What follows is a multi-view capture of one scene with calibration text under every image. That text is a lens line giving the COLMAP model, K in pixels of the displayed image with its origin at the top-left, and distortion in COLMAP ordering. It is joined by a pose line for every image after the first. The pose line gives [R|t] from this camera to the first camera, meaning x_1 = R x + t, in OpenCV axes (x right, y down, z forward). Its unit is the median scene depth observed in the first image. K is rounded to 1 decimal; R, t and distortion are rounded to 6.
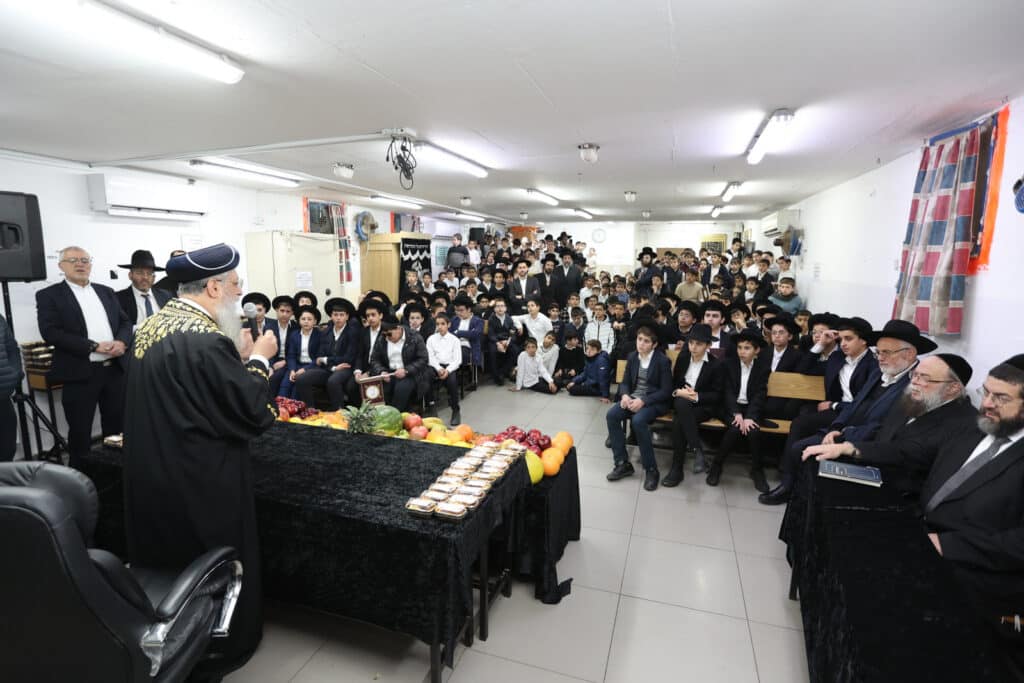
lens RADIAL K [[530.5, 0, 437.7], [0, 530.5, 312.1], [0, 0, 1]] dist [-0.039368, 0.016643]
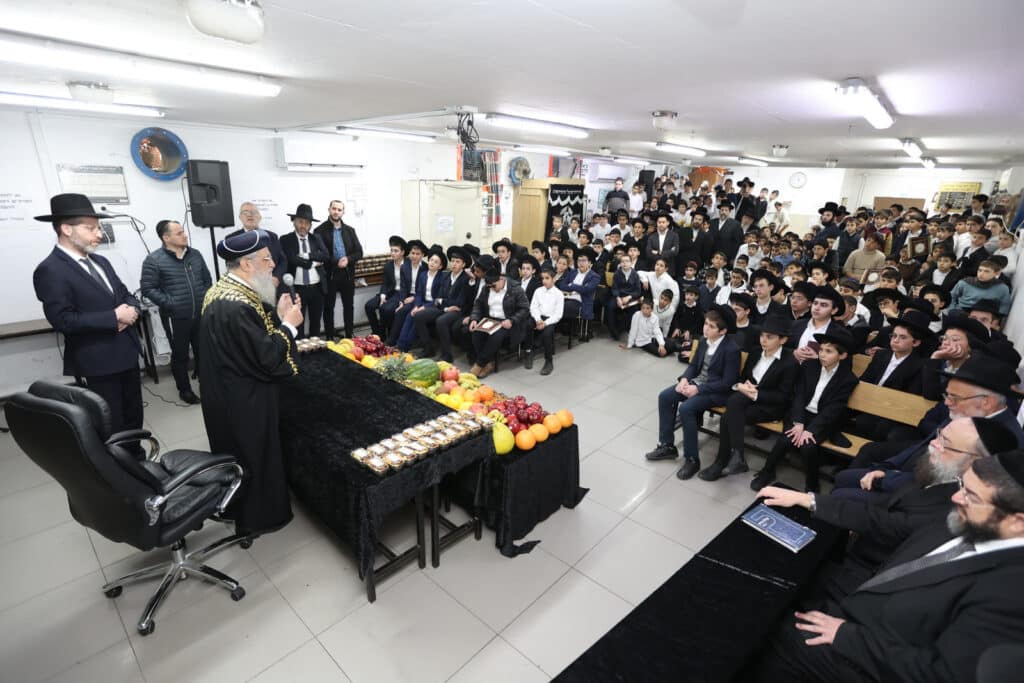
lens RADIAL K [[496.5, 0, 451.5], [0, 496.5, 312.3], [0, 0, 1]] dist [-0.036870, 0.011656]
pose [[0.917802, 0.114683, -0.380115, 0.217946], [-0.052777, 0.984119, 0.169480, -0.068763], [0.393515, -0.135488, 0.909279, 0.022191]]
